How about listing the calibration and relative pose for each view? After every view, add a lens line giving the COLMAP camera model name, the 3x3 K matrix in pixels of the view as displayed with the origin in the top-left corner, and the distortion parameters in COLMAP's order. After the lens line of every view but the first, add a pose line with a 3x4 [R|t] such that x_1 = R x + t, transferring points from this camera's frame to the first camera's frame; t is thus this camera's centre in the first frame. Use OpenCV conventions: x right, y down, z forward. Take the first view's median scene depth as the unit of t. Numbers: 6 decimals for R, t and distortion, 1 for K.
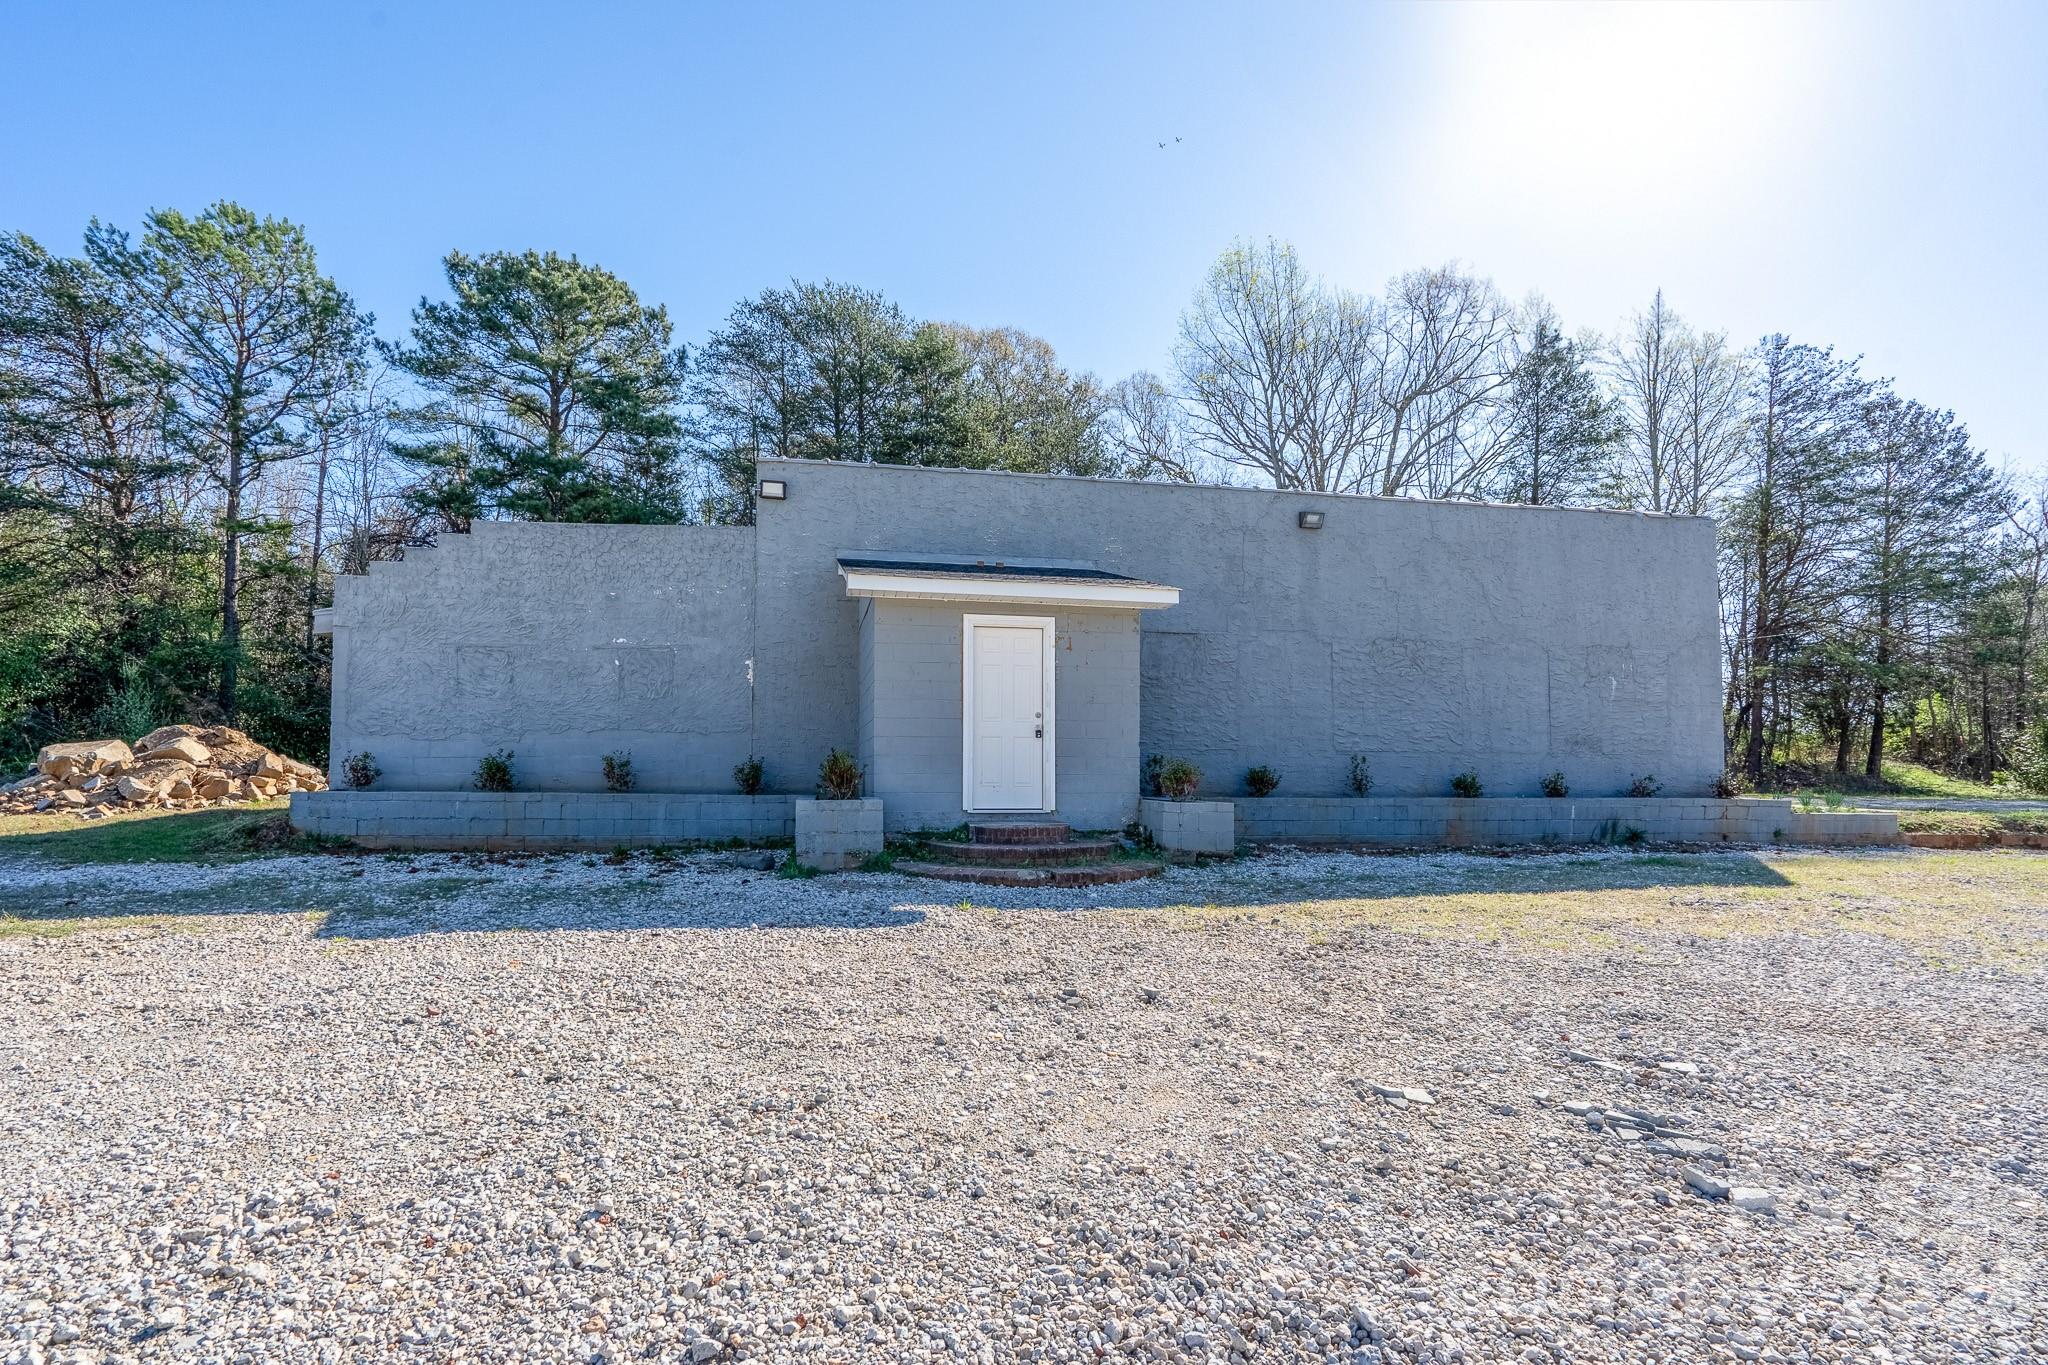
lens RADIAL K [[964.4, 0, 987.1], [0, 964.4, 719.2], [0, 0, 1]] dist [-0.023922, -0.000307]
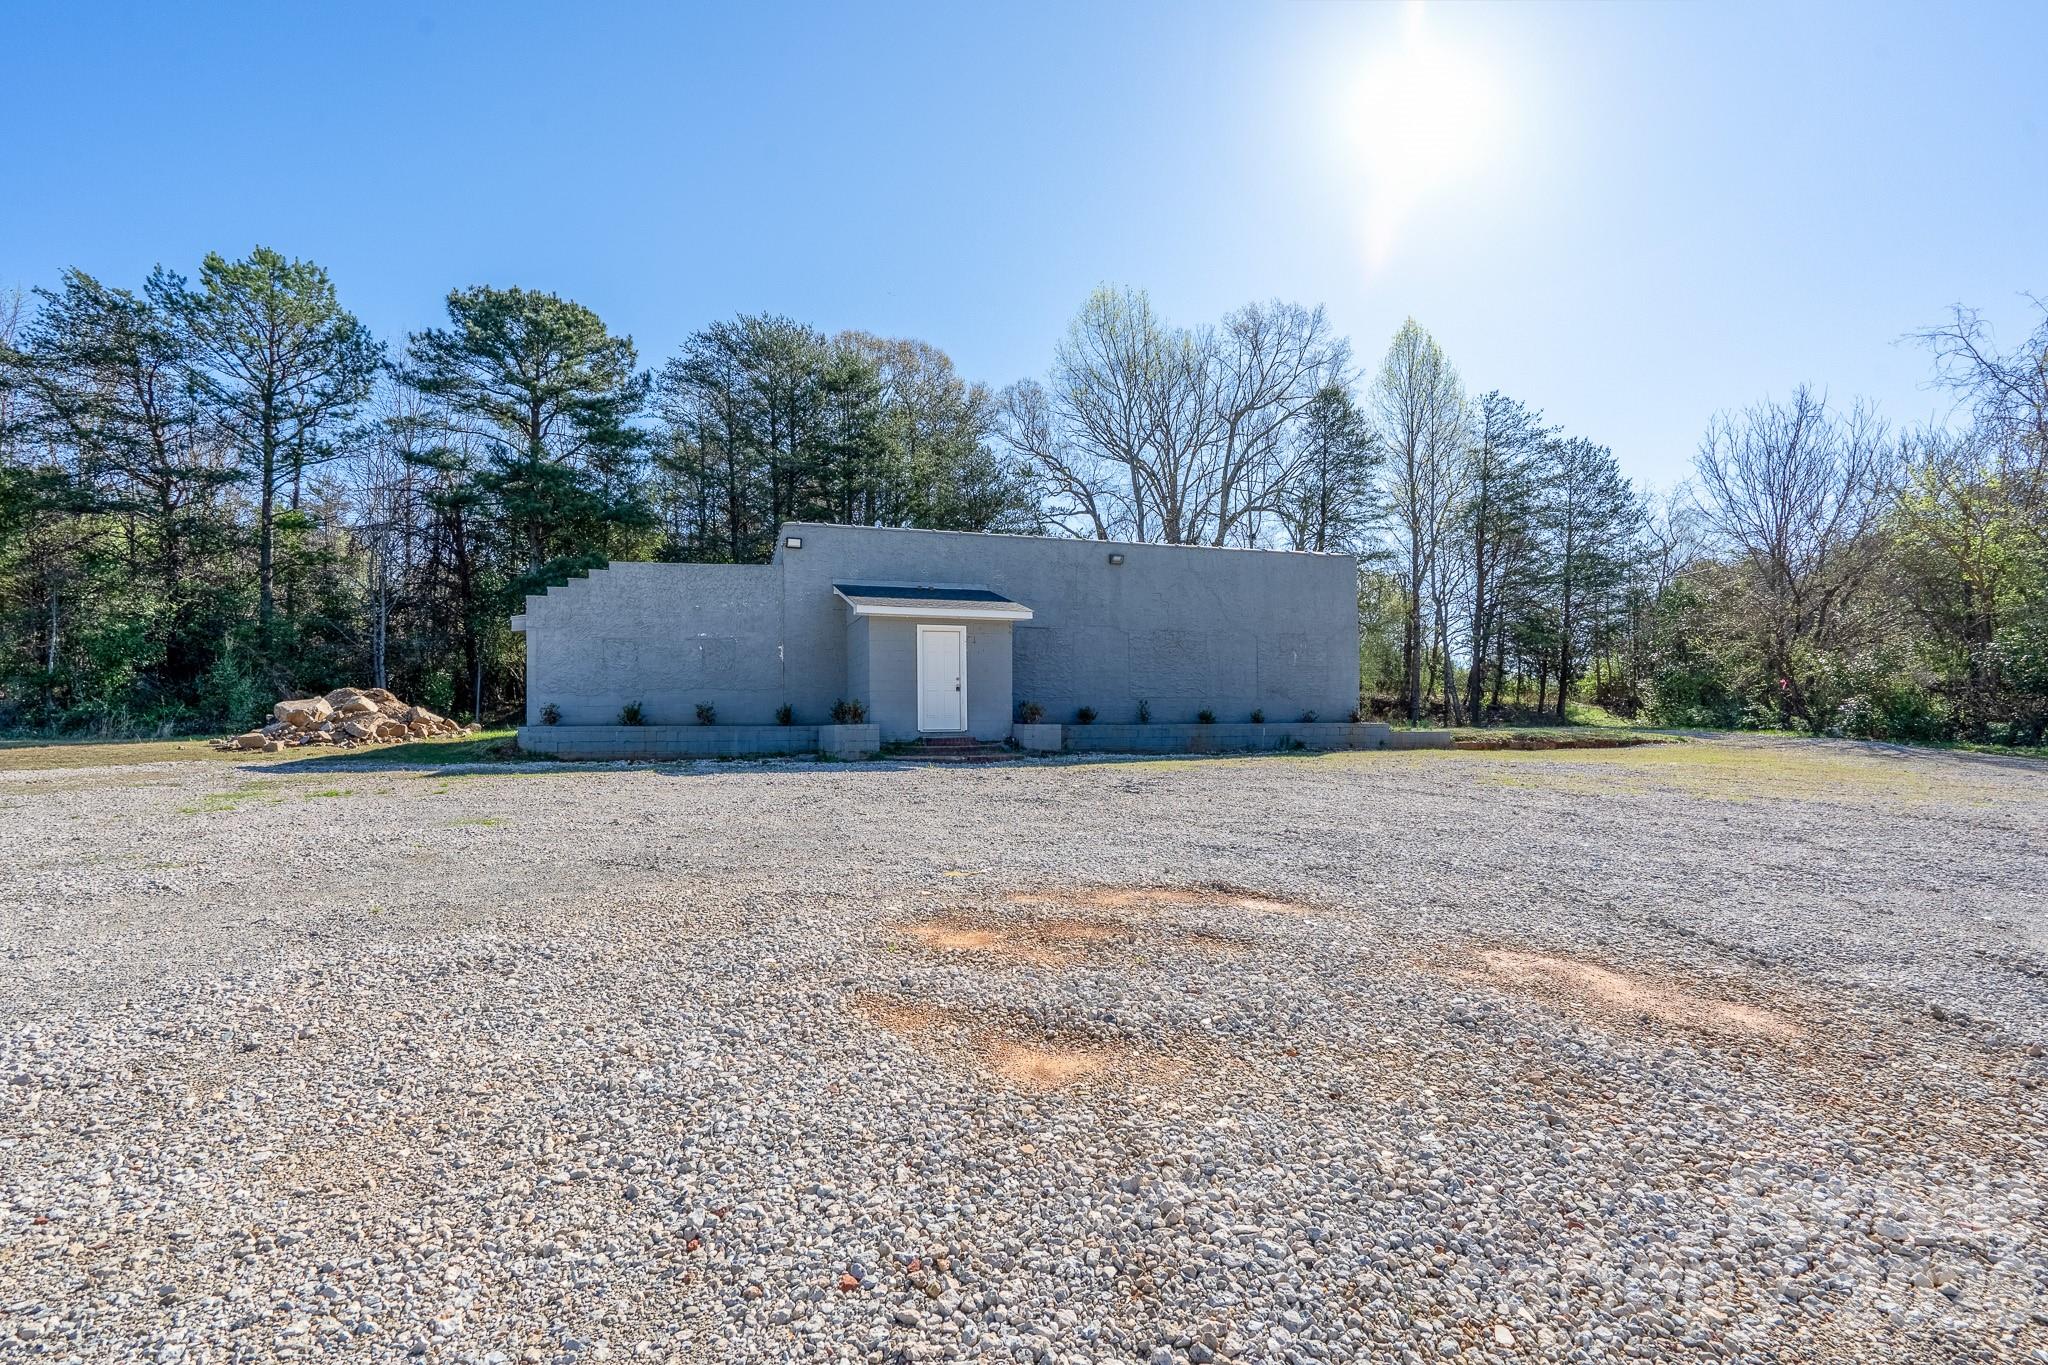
lens RADIAL K [[919.3, 0, 1024.0], [0, 919.3, 682.5], [0, 0, 1]] dist [-0.000451, -0.000103]
pose [[0.988600, -0.007502, 0.150380, -0.059983], [0.006117, 0.999934, 0.009674, -0.009325], [-0.150443, -0.008644, 0.988581, -0.531262]]
